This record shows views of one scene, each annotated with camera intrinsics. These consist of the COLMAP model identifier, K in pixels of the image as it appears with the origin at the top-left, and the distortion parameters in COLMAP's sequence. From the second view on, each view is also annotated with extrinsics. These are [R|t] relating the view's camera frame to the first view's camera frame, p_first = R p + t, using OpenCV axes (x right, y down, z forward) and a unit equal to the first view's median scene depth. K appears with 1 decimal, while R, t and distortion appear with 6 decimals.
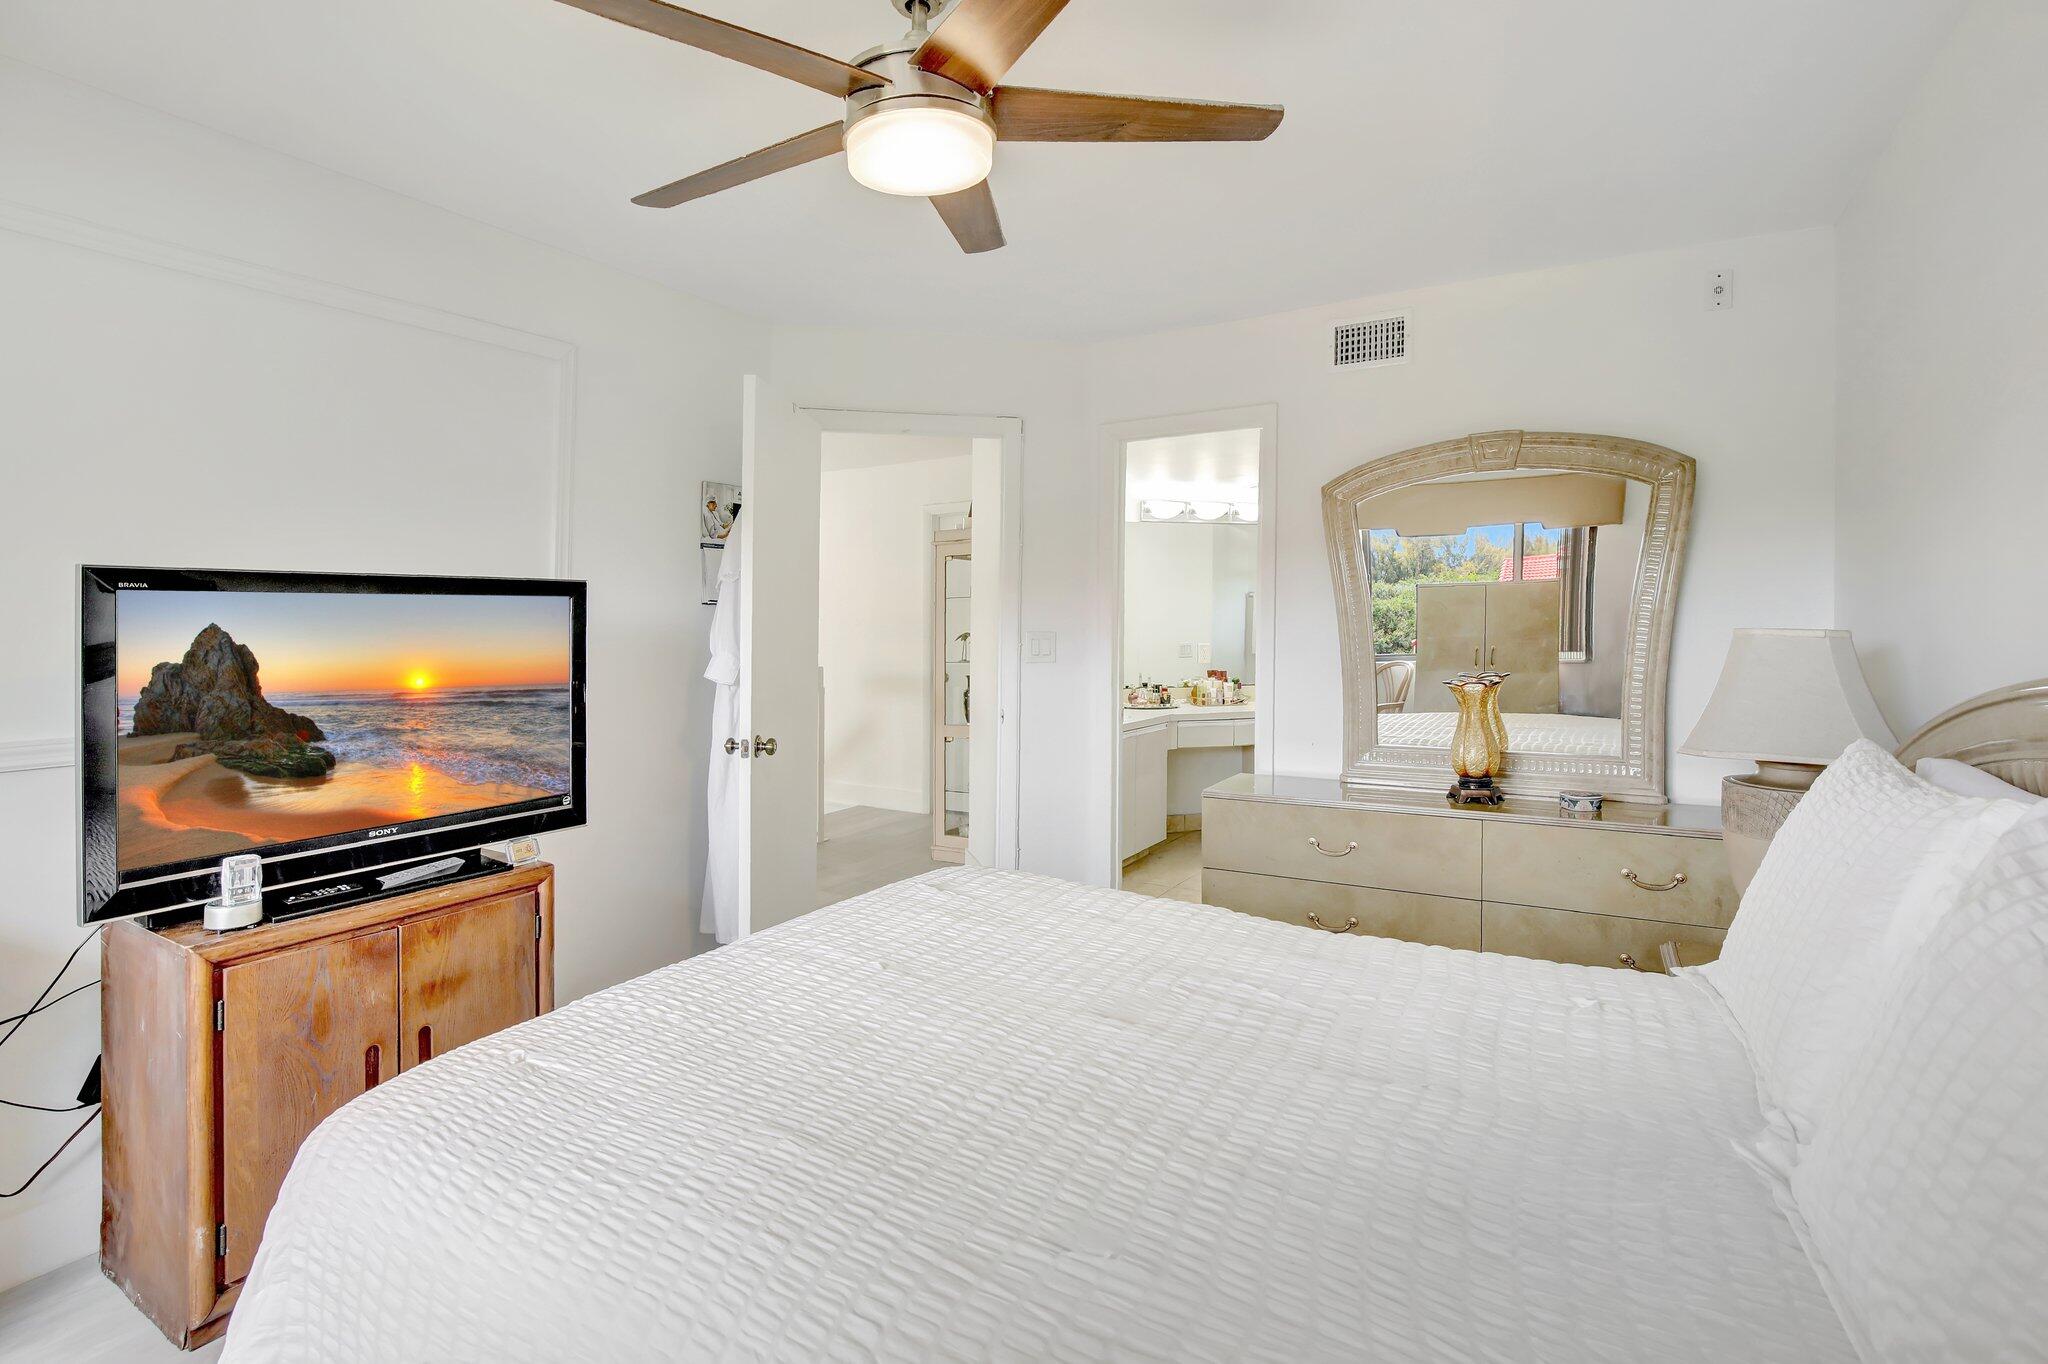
lens RADIAL K [[968.2, 0, 1064.7], [0, 968.2, 621.5], [0, 0, 1]] dist [-0.027413, -0.000329]
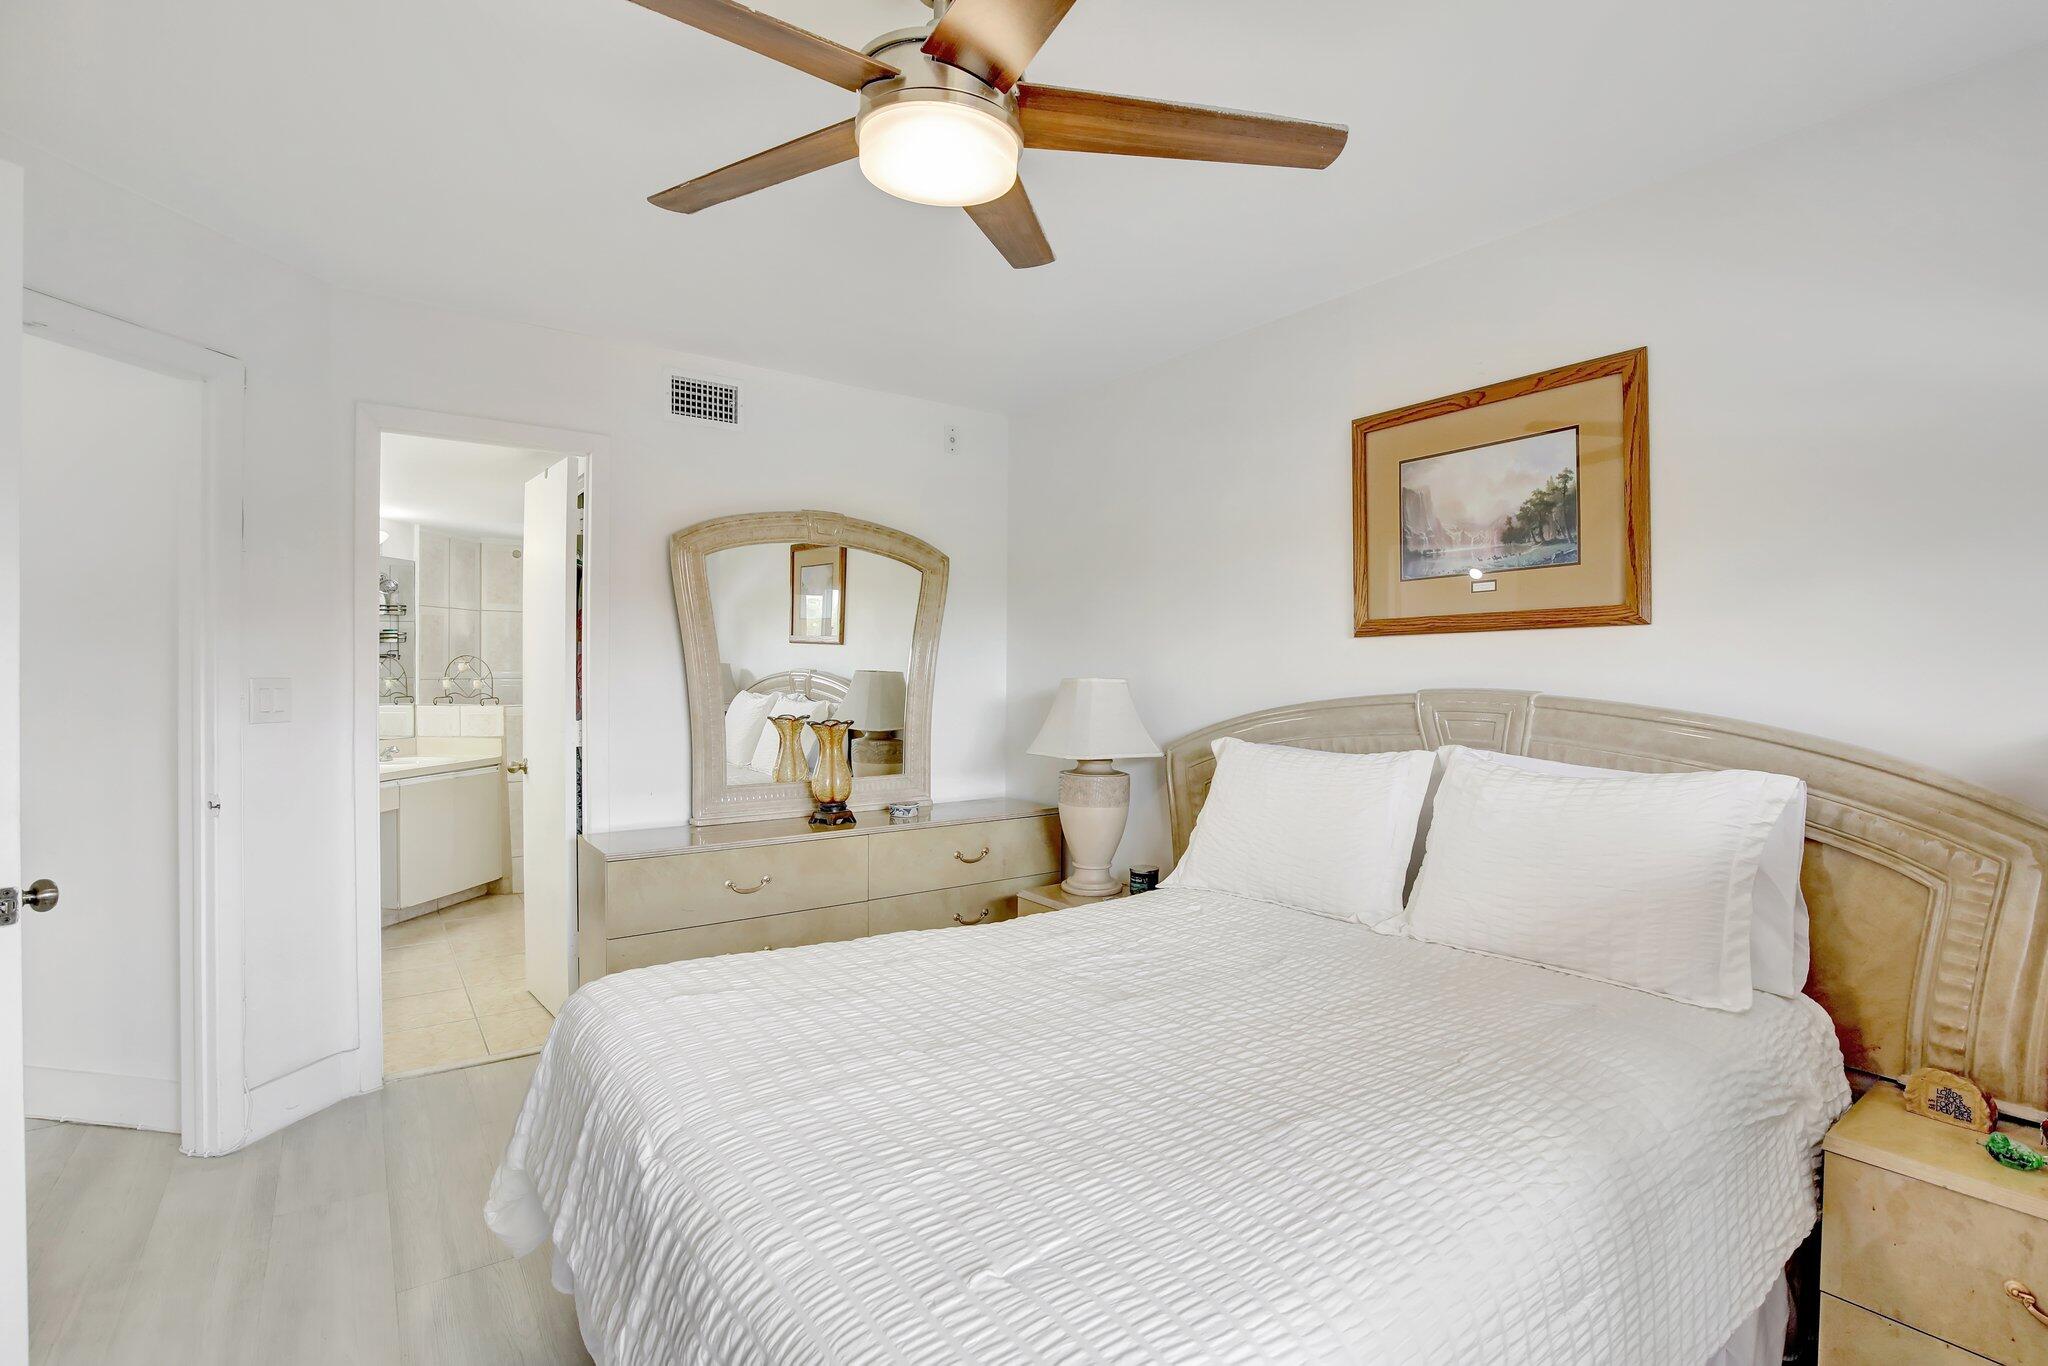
lens RADIAL K [[933.7, 0, 1024.0], [0, 933.7, 683.0], [0, 0, 1]] dist [-0.028891, 0.000046]
pose [[0.422851, -0.002721, 0.906195, -0.791800], [-0.011146, 0.999904, 0.008203, 0.004019], [-0.906131, -0.013569, 0.422780, 0.464100]]
